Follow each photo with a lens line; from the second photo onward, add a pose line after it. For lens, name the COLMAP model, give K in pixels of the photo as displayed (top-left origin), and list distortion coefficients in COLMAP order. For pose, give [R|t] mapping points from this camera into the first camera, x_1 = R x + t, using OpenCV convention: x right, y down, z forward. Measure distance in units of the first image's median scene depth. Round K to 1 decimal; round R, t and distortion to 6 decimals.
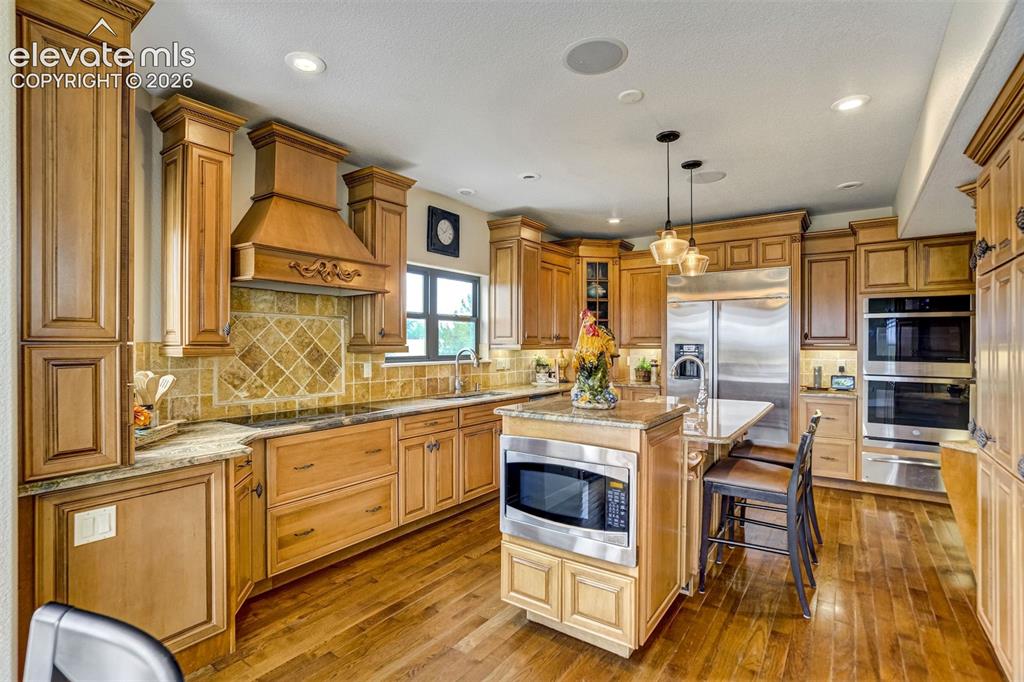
lens RADIAL K [[486.9, 0, 517.8], [0, 486.9, 343.7], [0, 0, 1]] dist [-0.018628, 0.000386]
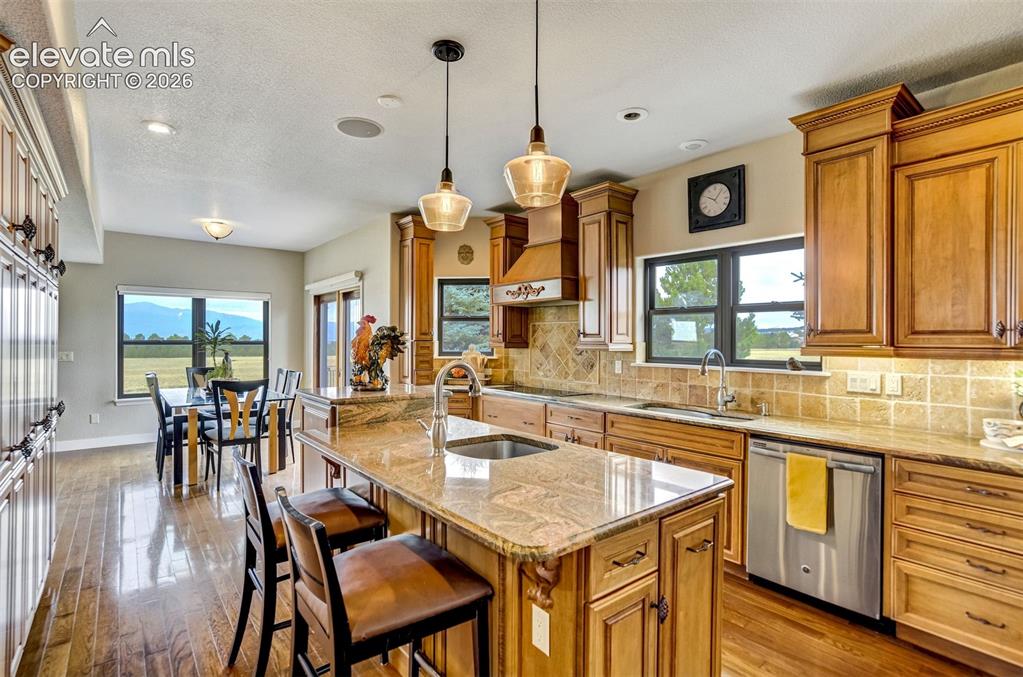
lens RADIAL K [[486.4, 0, 517.3], [0, 486.4, 341.2], [0, 0, 1]] dist [-0.018628, 0.000386]
pose [[-0.274840, -0.003993, -0.961482, 0.617957], [-0.008446, 0.999963, -0.001739, -0.000187], [0.961453, 0.007642, -0.274864, 0.831213]]
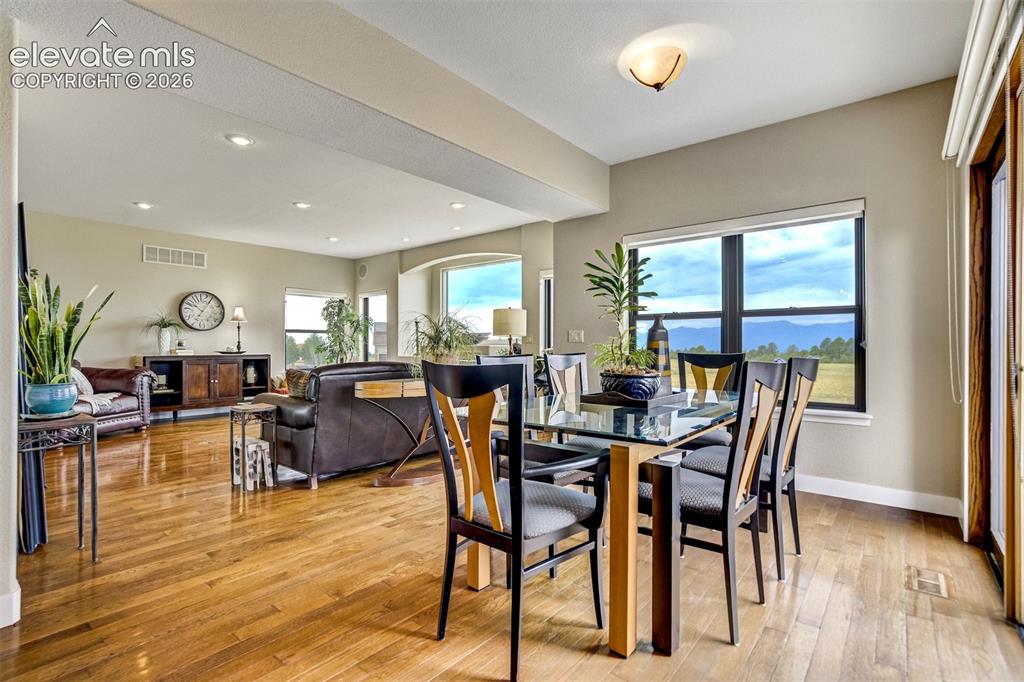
lens RADIAL K [[486.9, 0, 517.8], [0, 486.9, 343.7], [0, 0, 1]] dist [-0.018628, 0.000386]
pose [[-0.997932, -0.003798, 0.064164, -0.141892], [-0.004163, 0.999976, -0.005565, 0.063216], [-0.064141, -0.005820, -0.997924, 0.399704]]
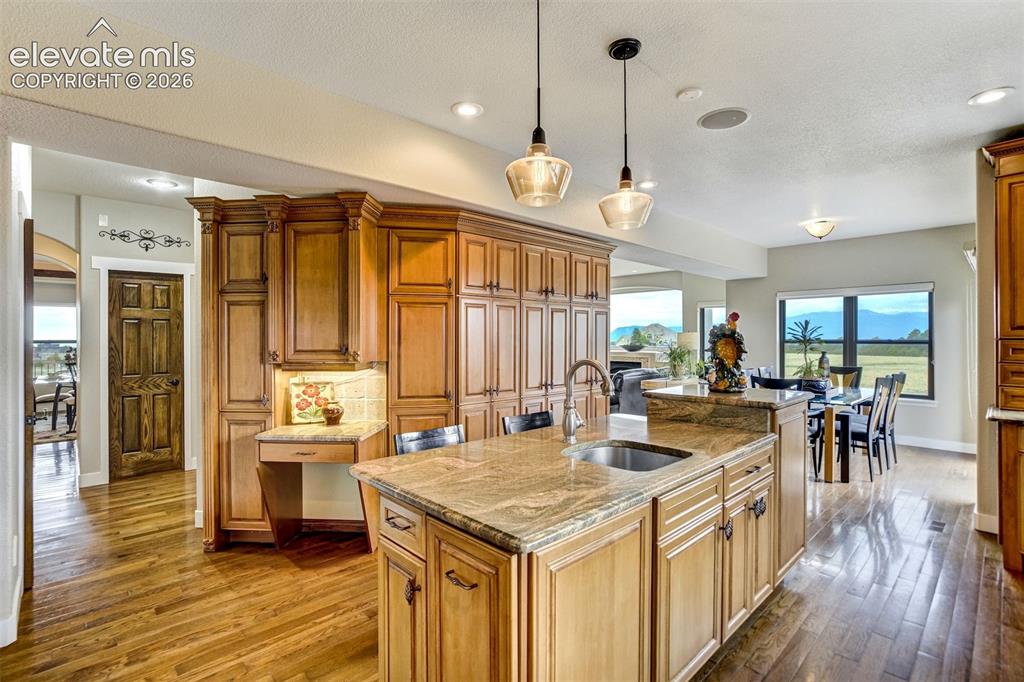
lens RADIAL K [[481.3, 0, 493.5], [0, 481.3, 337.5], [0, 0, 1]] dist [-0.019858, 0.000374]
pose [[-0.976787, -0.002858, 0.214192, 0.242989], [-0.002502, 0.999995, 0.001936, -0.002864], [-0.214196, 0.001355, -0.976790, 1.091592]]
